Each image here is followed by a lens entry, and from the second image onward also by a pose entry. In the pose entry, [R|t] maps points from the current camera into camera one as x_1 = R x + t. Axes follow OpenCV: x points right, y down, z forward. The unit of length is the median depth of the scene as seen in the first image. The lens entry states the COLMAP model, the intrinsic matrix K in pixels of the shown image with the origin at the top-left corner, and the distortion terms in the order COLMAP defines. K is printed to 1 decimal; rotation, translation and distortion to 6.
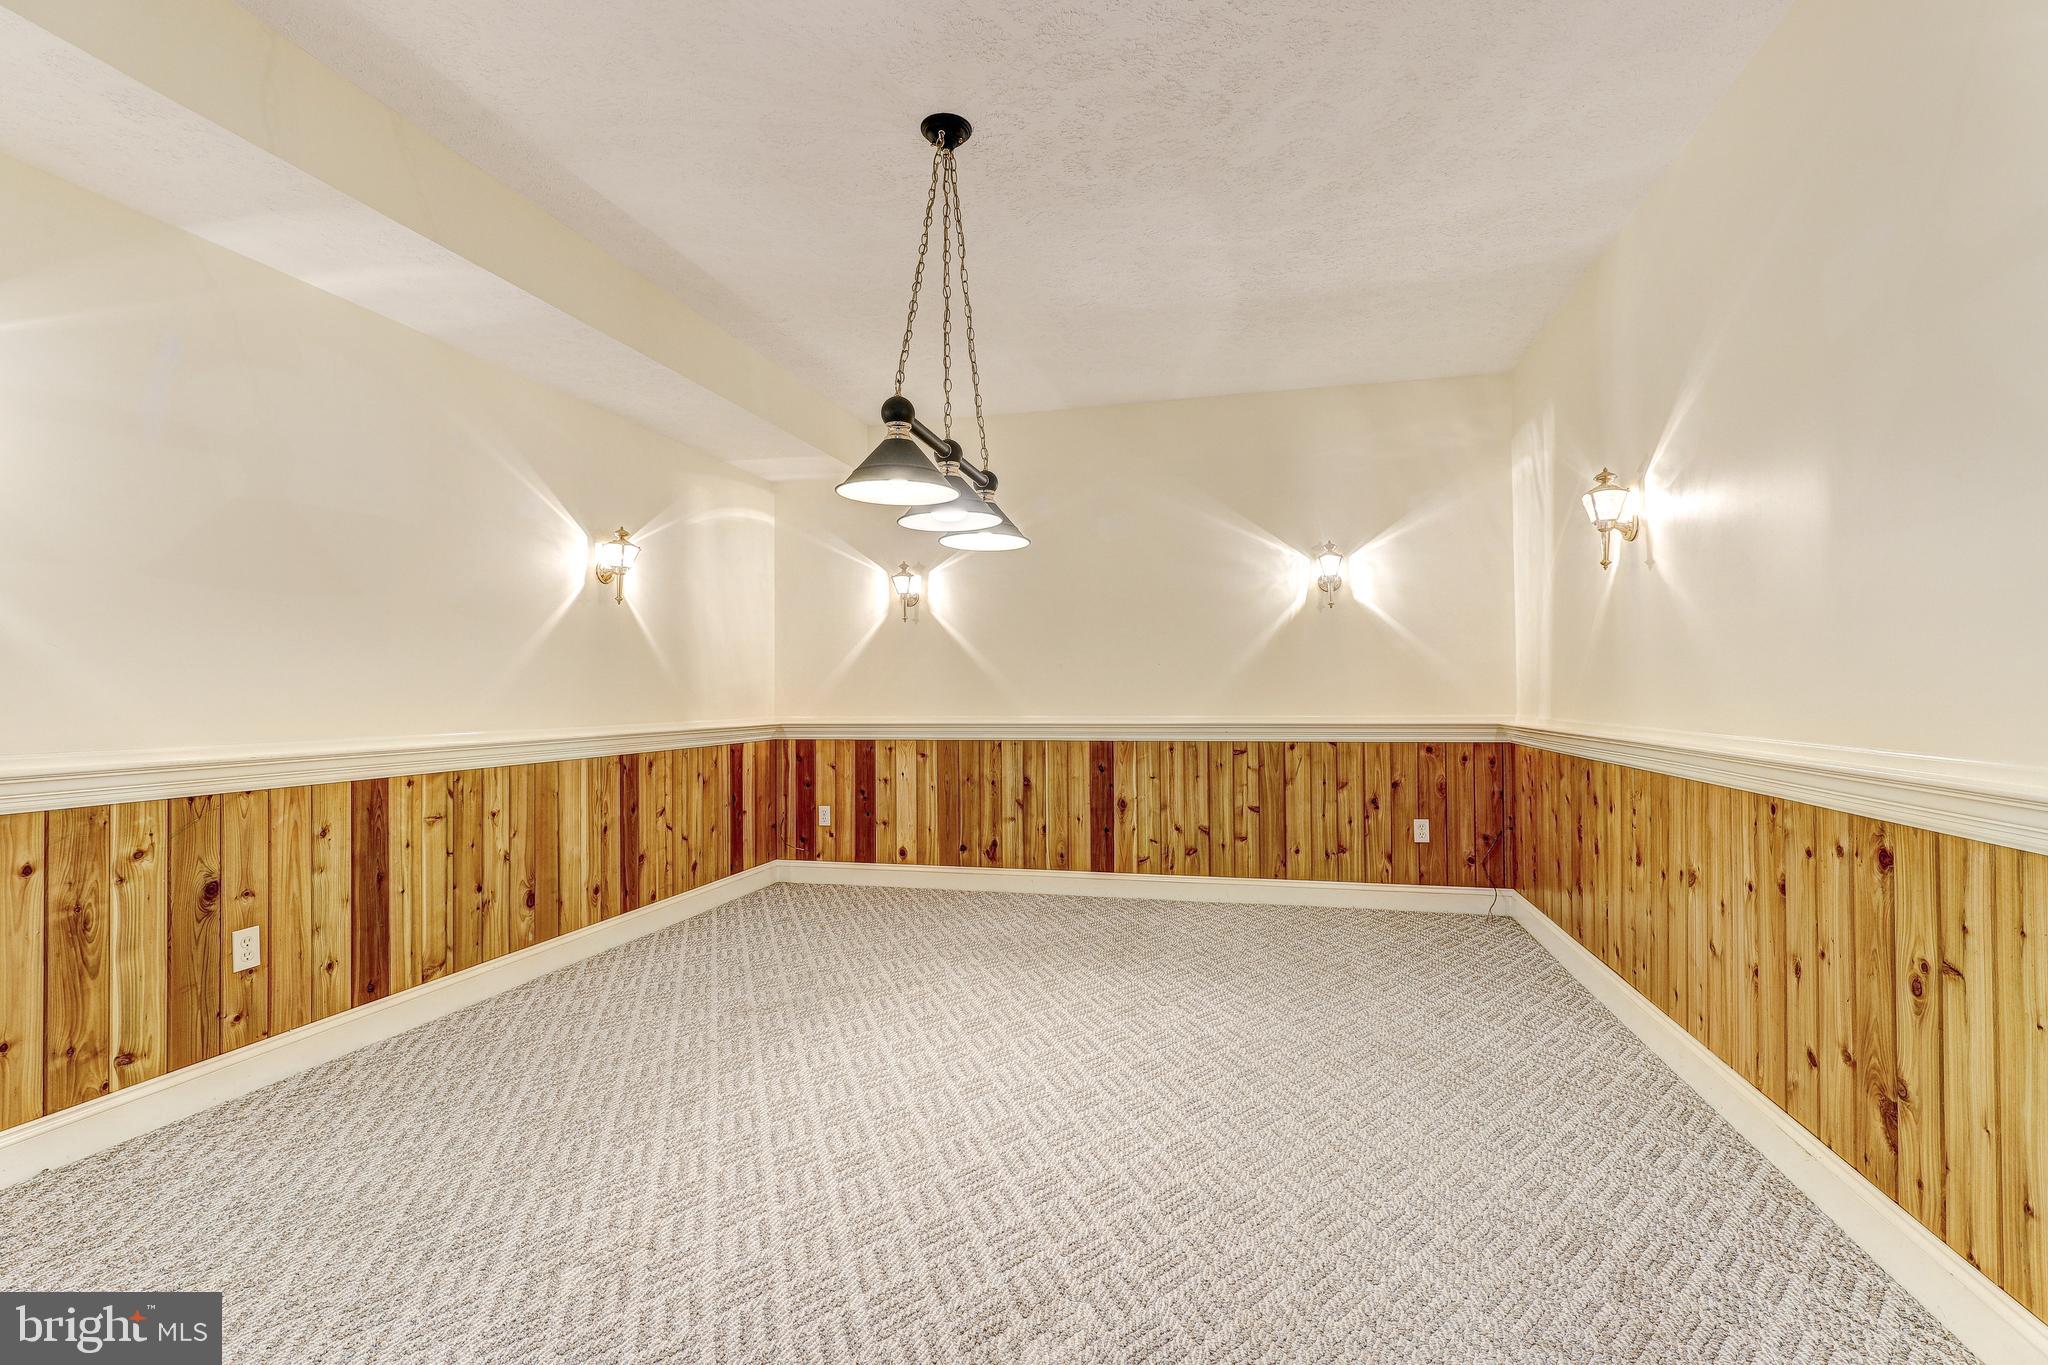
lens RADIAL K [[936.6, 0, 1027.2], [0, 936.6, 678.7], [0, 0, 1]] dist [-0.042395, 0.008210]
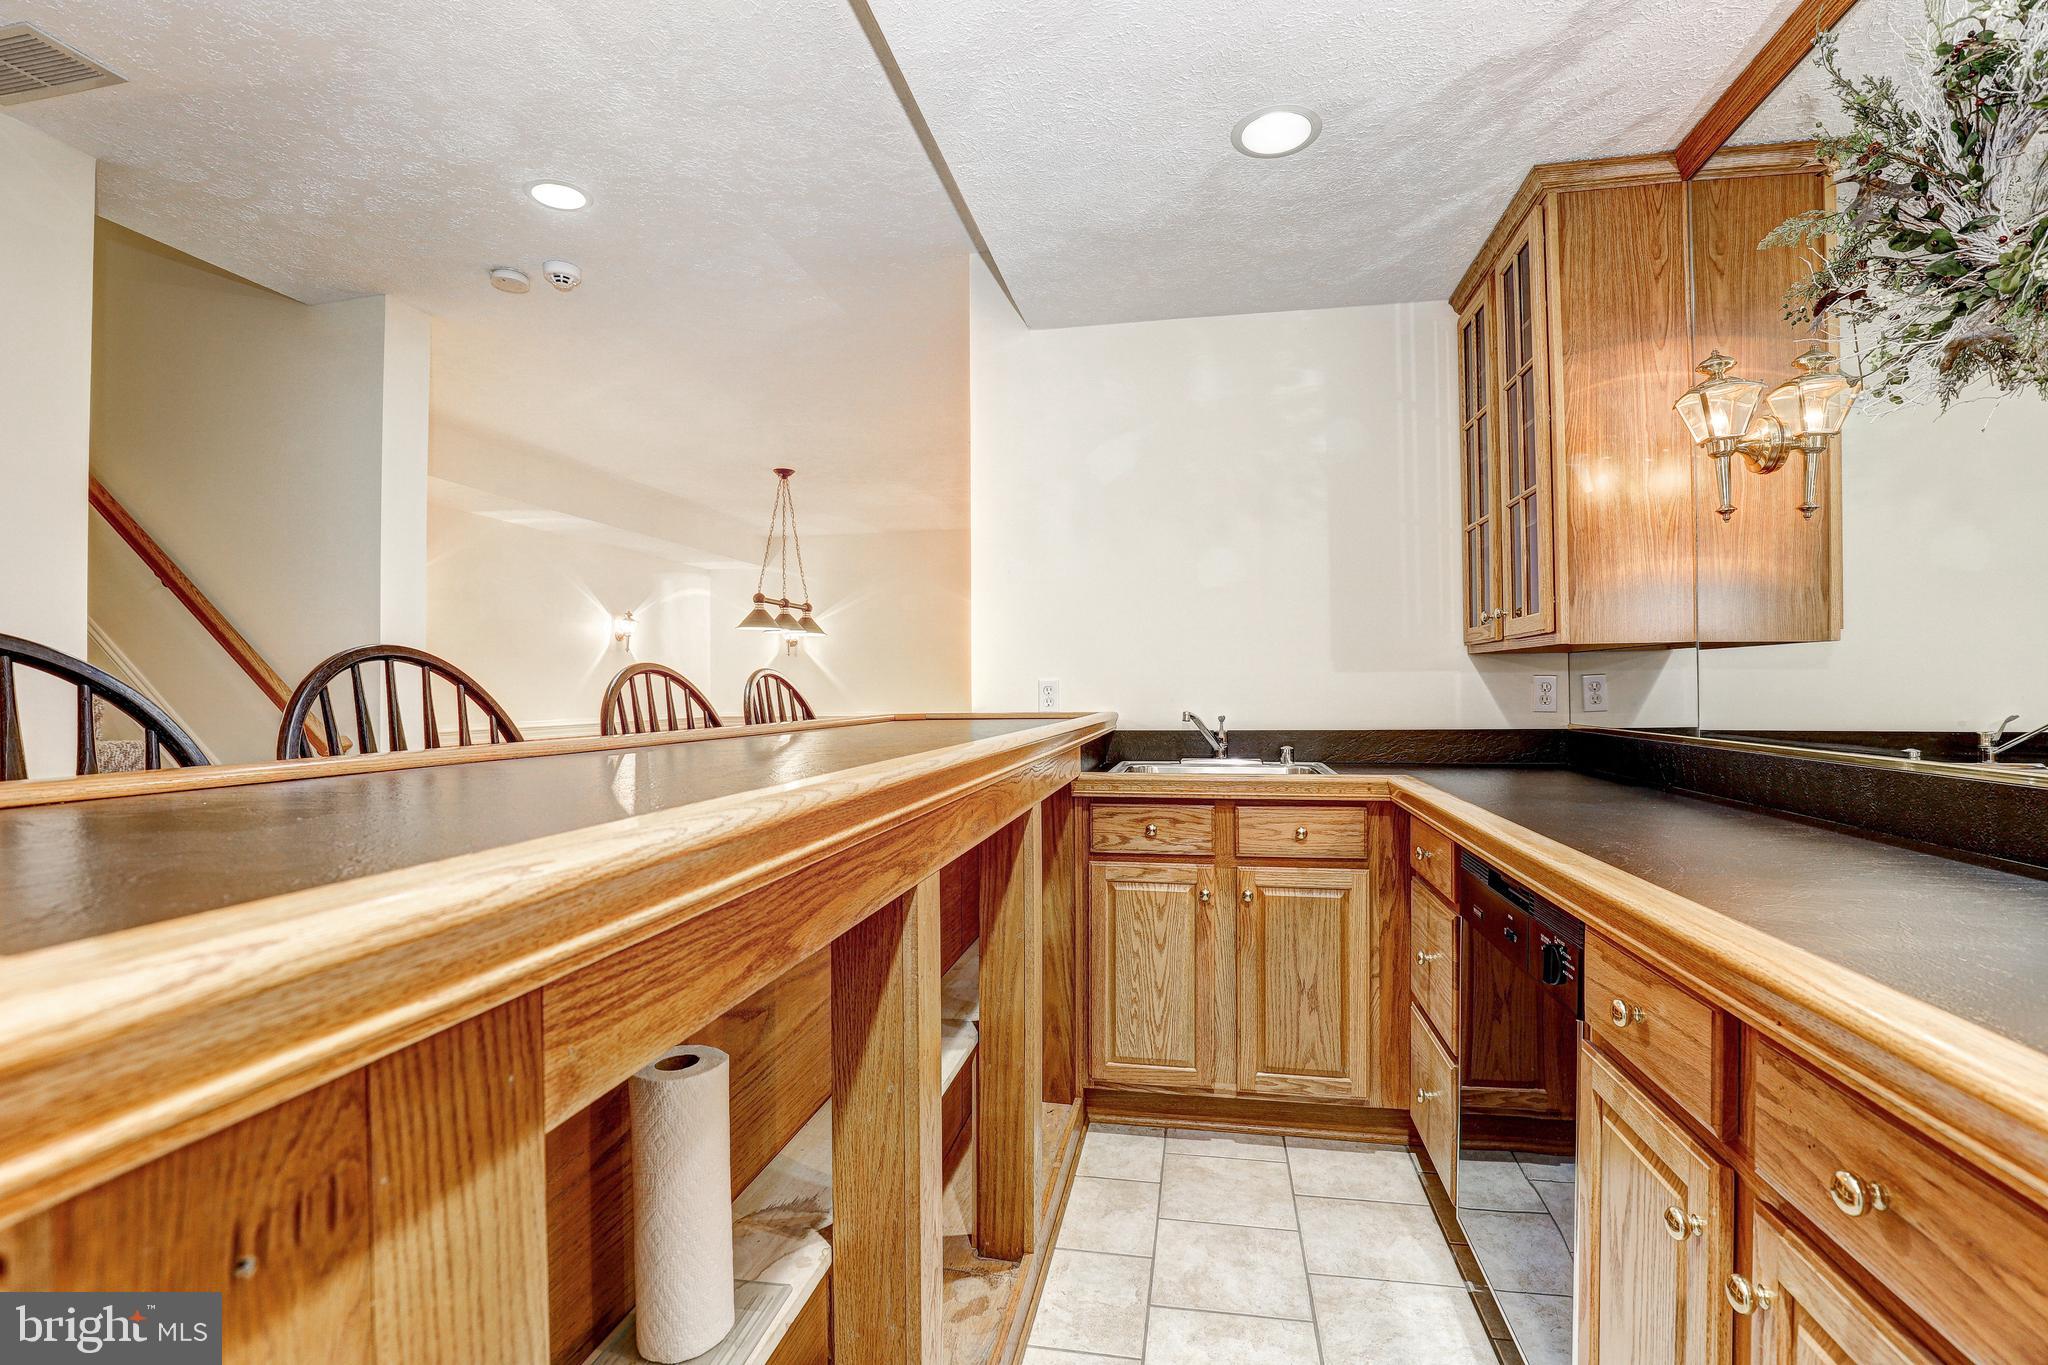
lens RADIAL K [[936.6, 0, 1027.2], [0, 936.6, 678.7], [0, 0, 1]] dist [-0.042395, 0.008210]
pose [[0.997697, -0.000968, 0.067817, 0.207238], [0.000992, 0.999999, -0.000322, -0.021962], [-0.067816, 0.000389, 0.997698, -0.805662]]
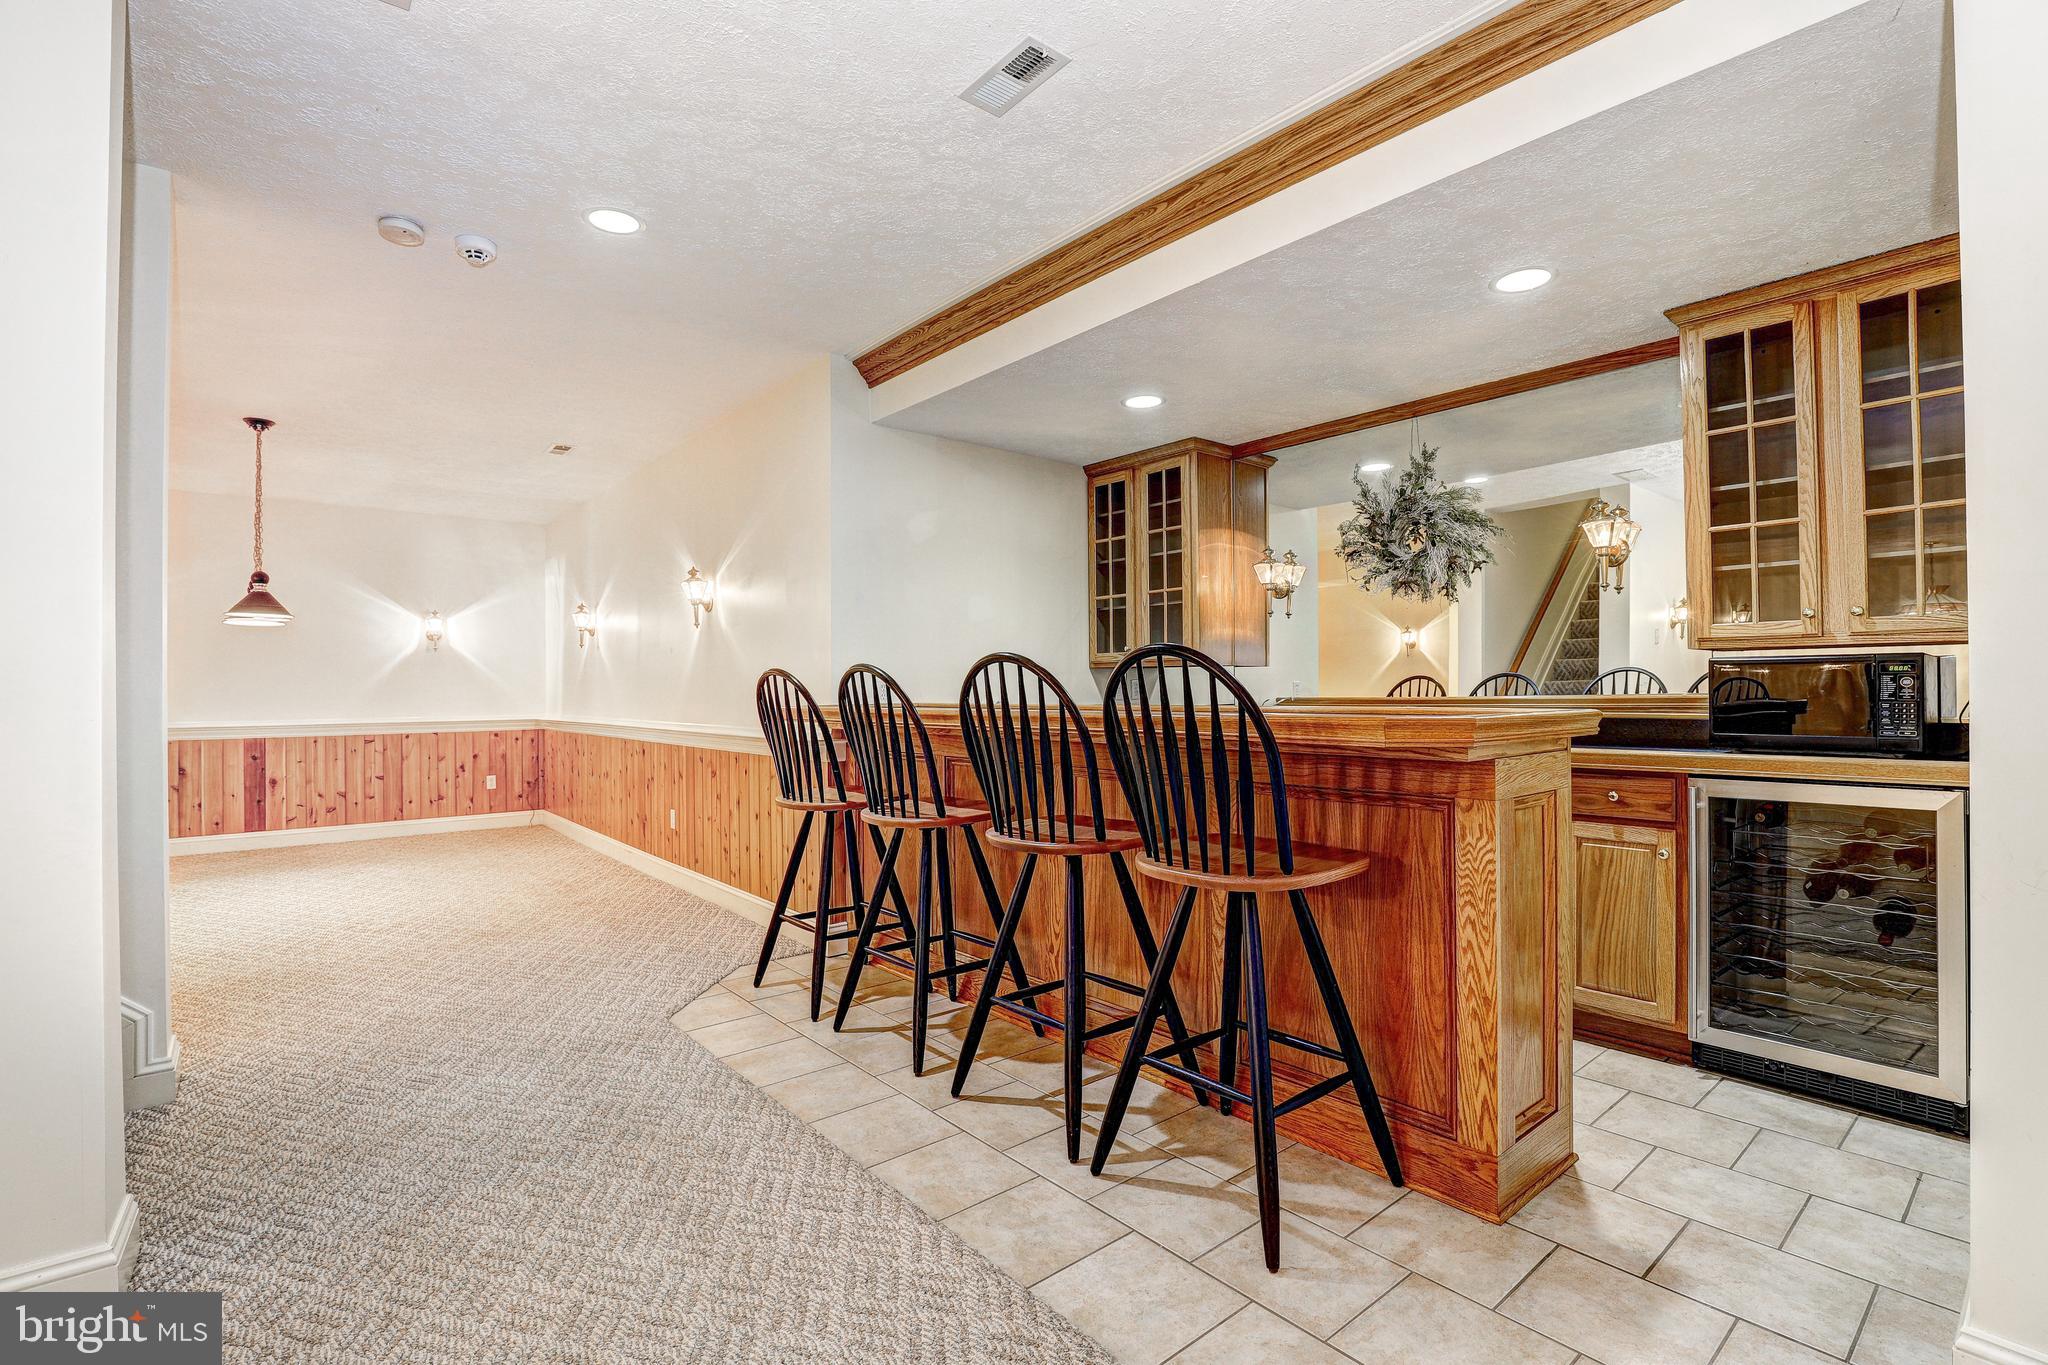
lens RADIAL K [[936.6, 0, 1027.2], [0, 936.6, 678.7], [0, 0, 1]] dist [-0.042395, 0.008210]
pose [[0.591543, 0.013944, 0.806153, -0.364646], [-0.005808, 0.999898, -0.013034, -0.012942], [-0.806253, 0.003028, 0.591564, -0.801407]]
